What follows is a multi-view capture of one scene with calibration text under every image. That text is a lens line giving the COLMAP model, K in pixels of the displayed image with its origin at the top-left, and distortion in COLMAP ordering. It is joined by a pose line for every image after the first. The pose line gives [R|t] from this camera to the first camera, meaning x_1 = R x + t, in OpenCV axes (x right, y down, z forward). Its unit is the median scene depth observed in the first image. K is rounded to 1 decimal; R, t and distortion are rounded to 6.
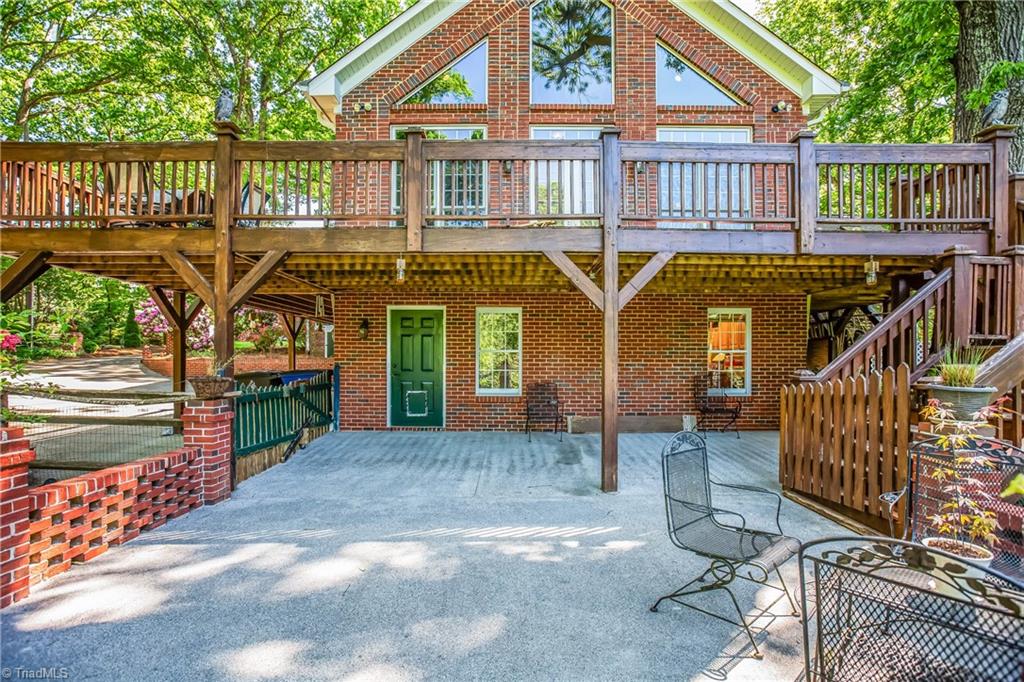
lens RADIAL K [[452.9, 0, 493.8], [0, 452.9, 366.8], [0, 0, 1]] dist [-0.053860, 0.021212]
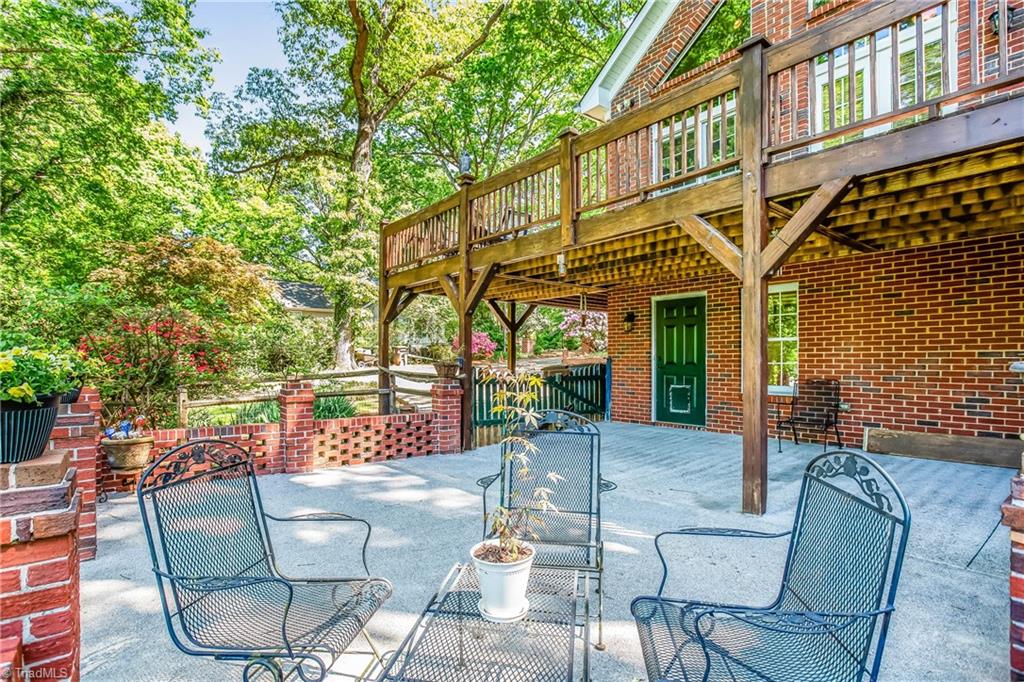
lens RADIAL K [[482.7, 0, 510.1], [0, 482.7, 365.7], [0, 0, 1]] dist [-0.047805, 0.000424]
pose [[0.650475, 0.003095, -0.759521, 0.598917], [-0.008645, 0.999957, -0.003329, 0.032183], [0.759478, 0.008732, 0.650474, 0.157484]]
